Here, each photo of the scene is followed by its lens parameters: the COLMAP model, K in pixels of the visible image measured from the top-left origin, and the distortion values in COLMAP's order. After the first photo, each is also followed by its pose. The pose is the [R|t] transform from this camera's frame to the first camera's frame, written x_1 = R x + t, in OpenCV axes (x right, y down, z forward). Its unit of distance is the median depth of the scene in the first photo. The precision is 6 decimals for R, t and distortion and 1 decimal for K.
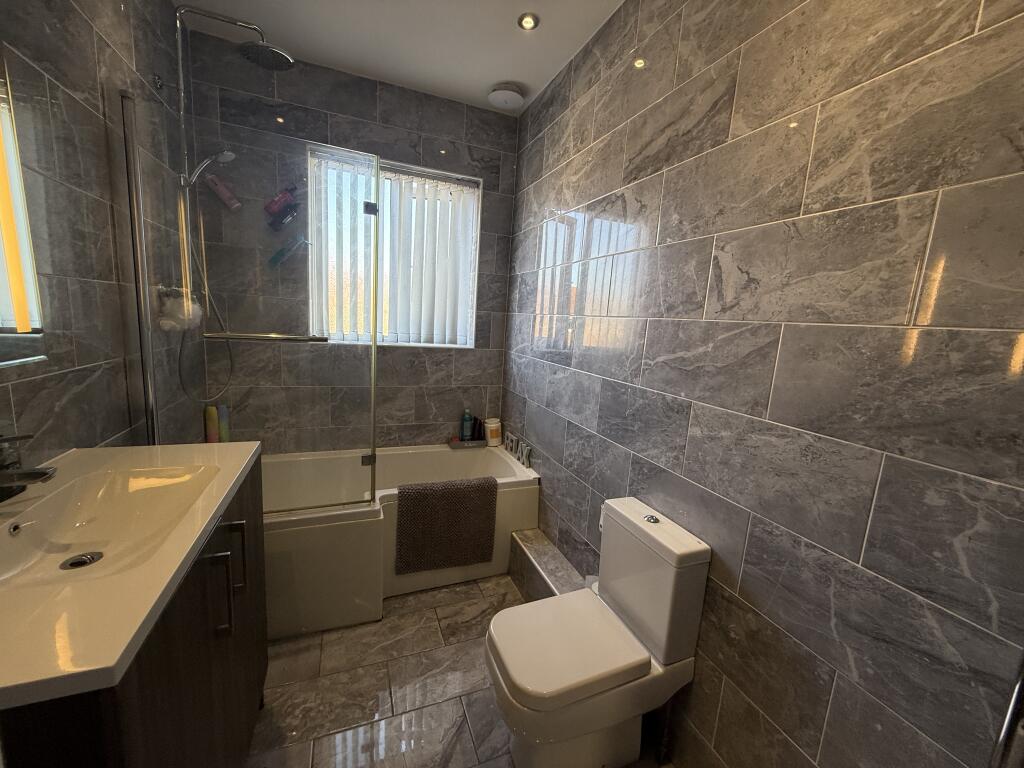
lens RADIAL K [[407.7, 0, 512.0], [0, 407.7, 384.0], [0, 0, 1]] dist [0.000097, -0.000123]
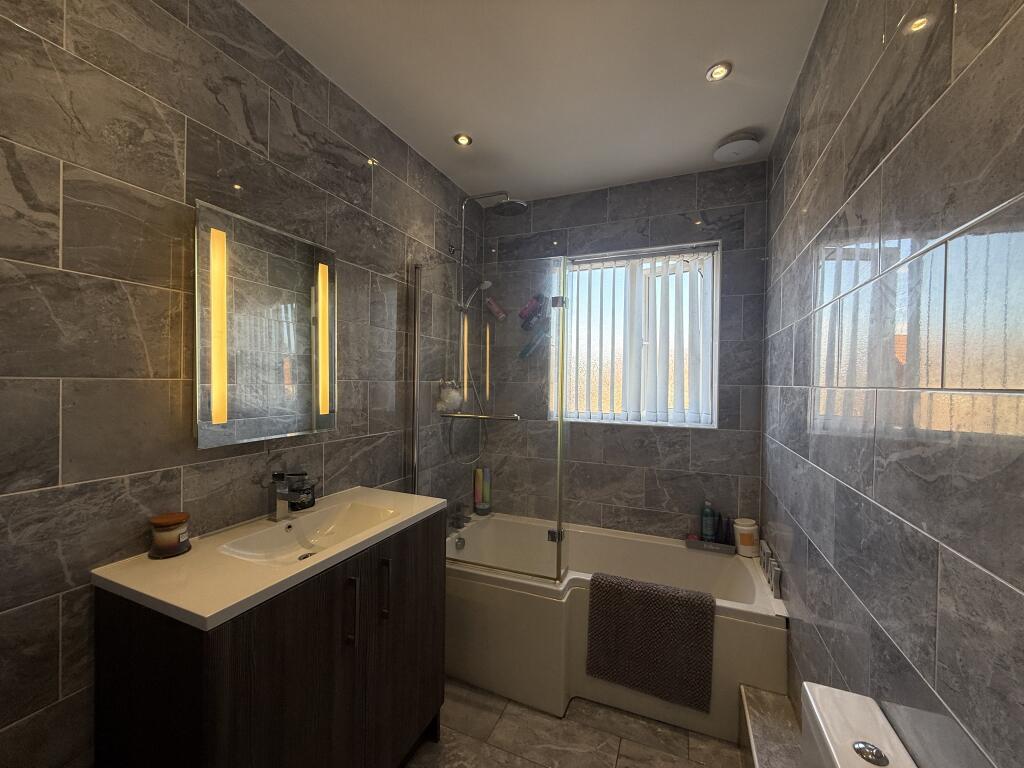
lens RADIAL K [[407.7, 0, 512.0], [0, 407.7, 384.0], [0, 0, 1]] dist [0.000097, -0.000123]
pose [[0.712205, -0.050402, -0.700160, 0.250846], [-0.079687, 0.985166, -0.151977, -0.020788], [0.697434, 0.164032, 0.697624, 0.124766]]
